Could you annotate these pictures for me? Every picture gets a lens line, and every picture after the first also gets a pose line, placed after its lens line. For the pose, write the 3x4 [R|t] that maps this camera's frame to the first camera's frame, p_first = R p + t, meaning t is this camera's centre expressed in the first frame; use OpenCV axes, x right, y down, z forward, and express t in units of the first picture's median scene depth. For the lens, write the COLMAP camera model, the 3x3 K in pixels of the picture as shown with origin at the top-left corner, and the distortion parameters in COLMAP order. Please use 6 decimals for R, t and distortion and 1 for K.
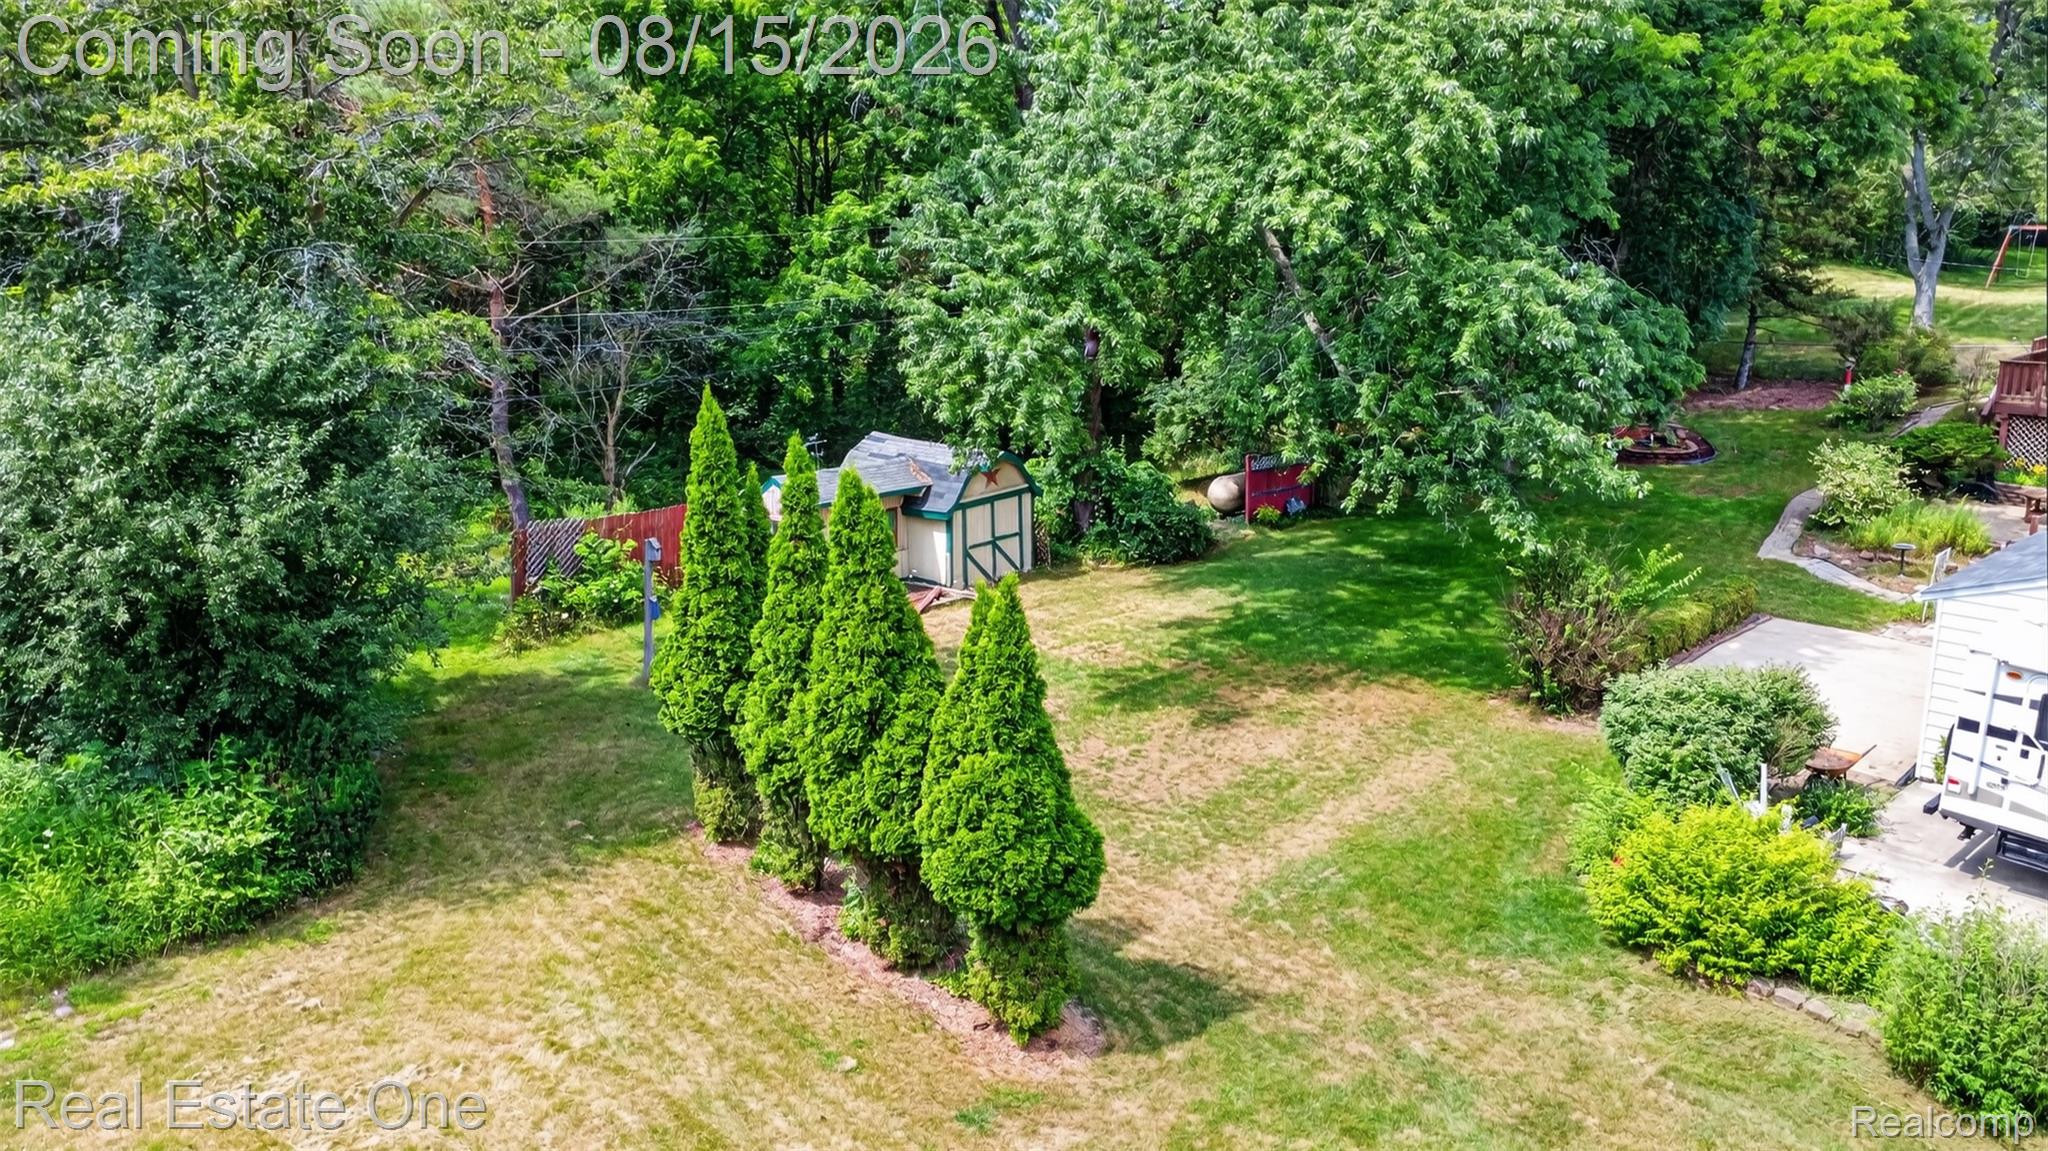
lens RADIAL K [[1476.0, 0, 1024.0], [0, 1476.0, 575.5], [0, 0, 1]] dist [-0.003544, -0.002982]
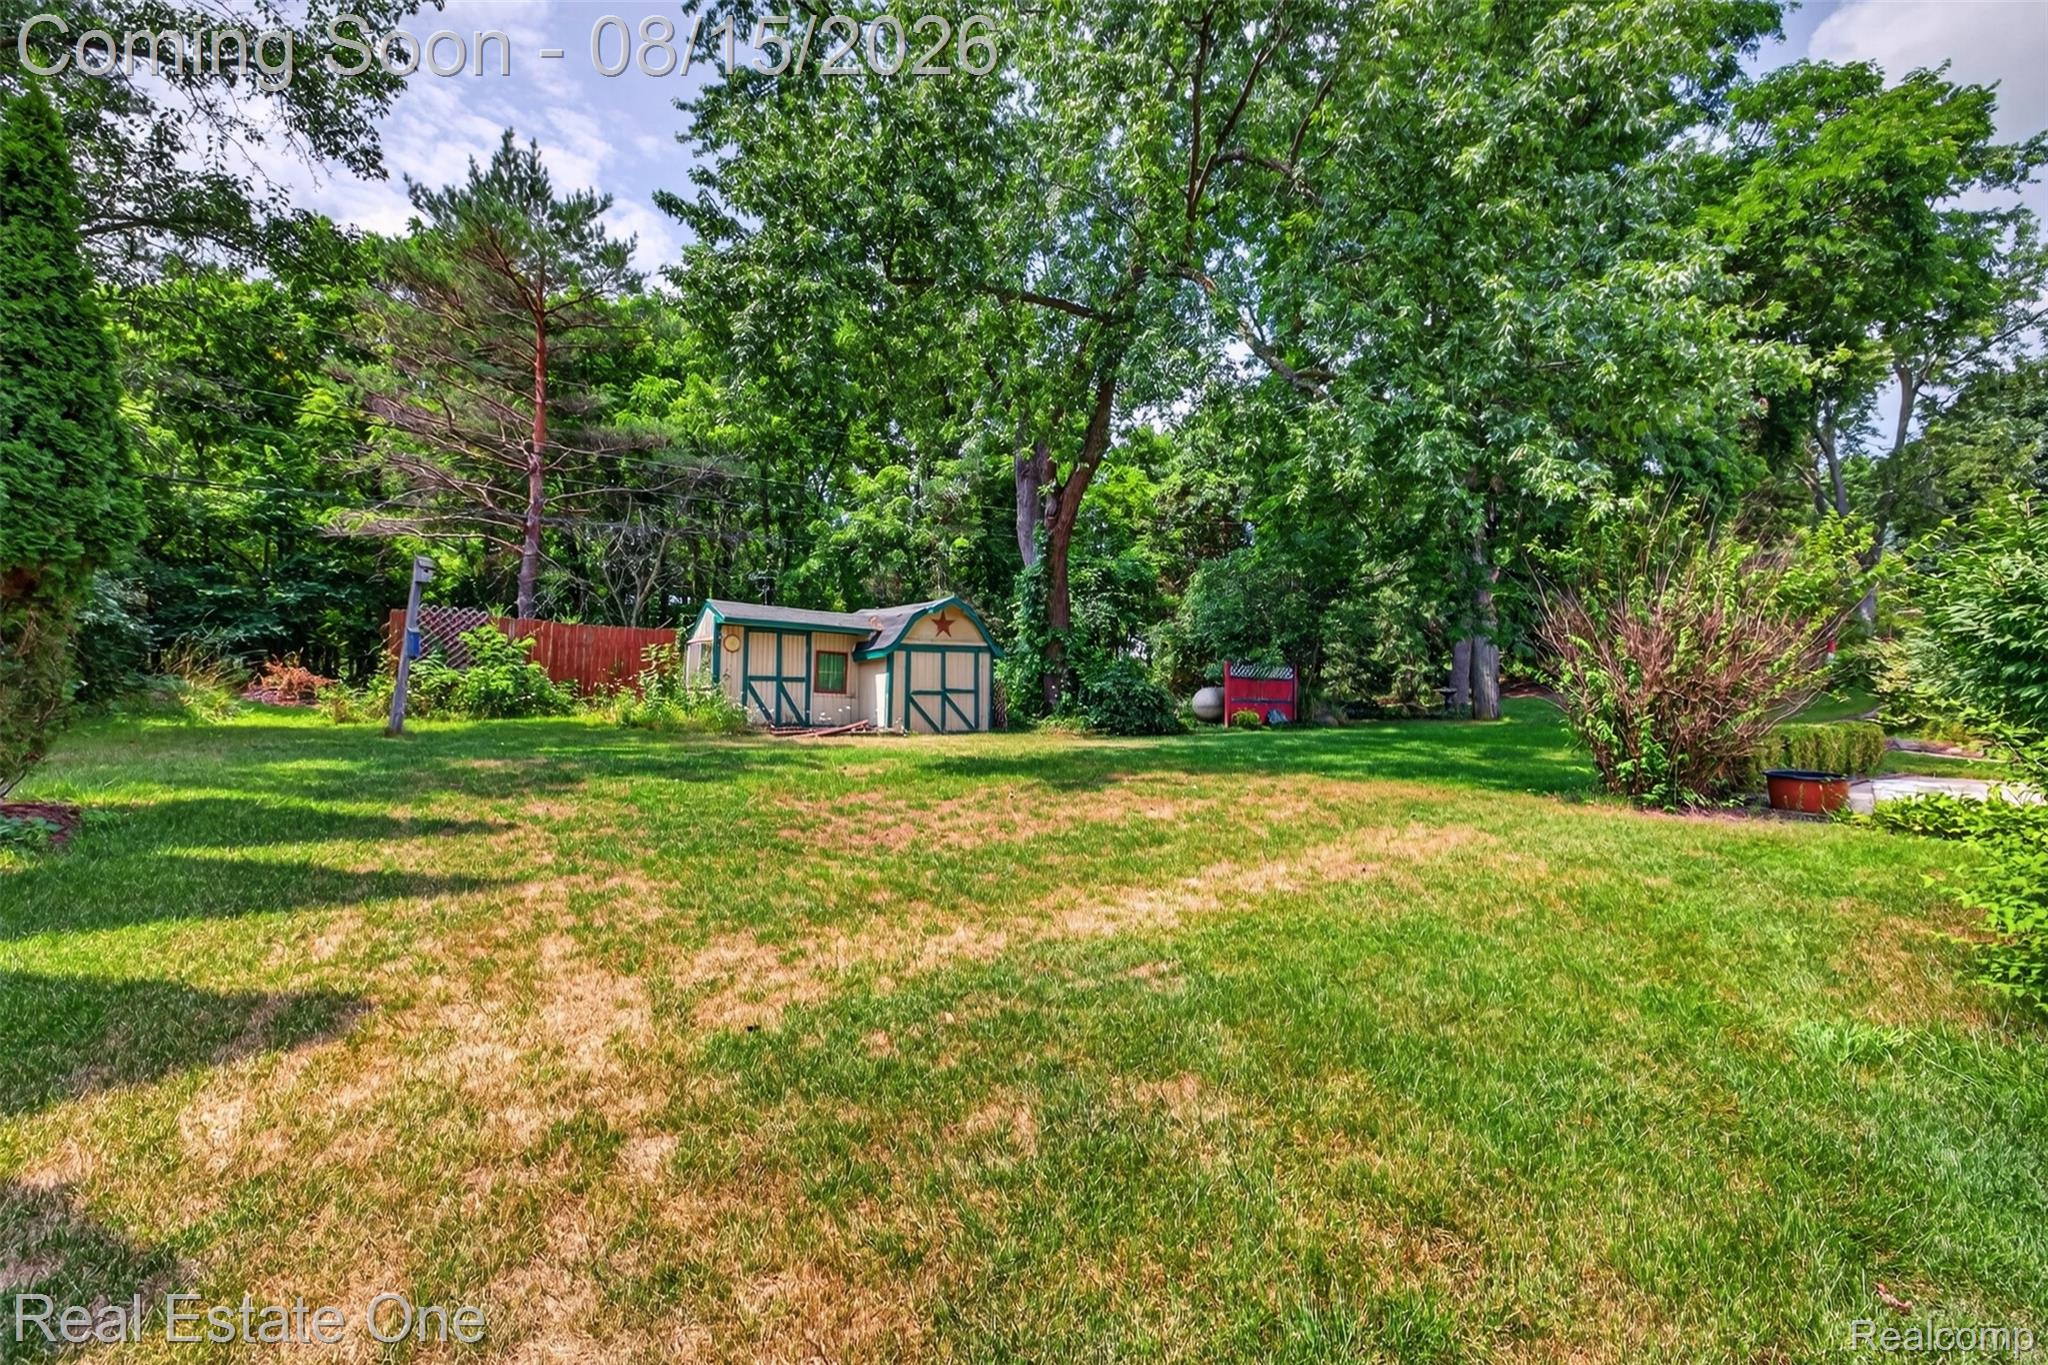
lens RADIAL K [[865.7, 0, 1024.0], [0, 865.7, 682.5], [0, 0, 1]] dist [0.000372, 0.000032]
pose [[0.988711, 0.030315, -0.146734, 0.116962], [-0.065083, 0.968996, -0.238349, 0.104154], [0.134959, 0.245208, 0.960031, 0.459560]]
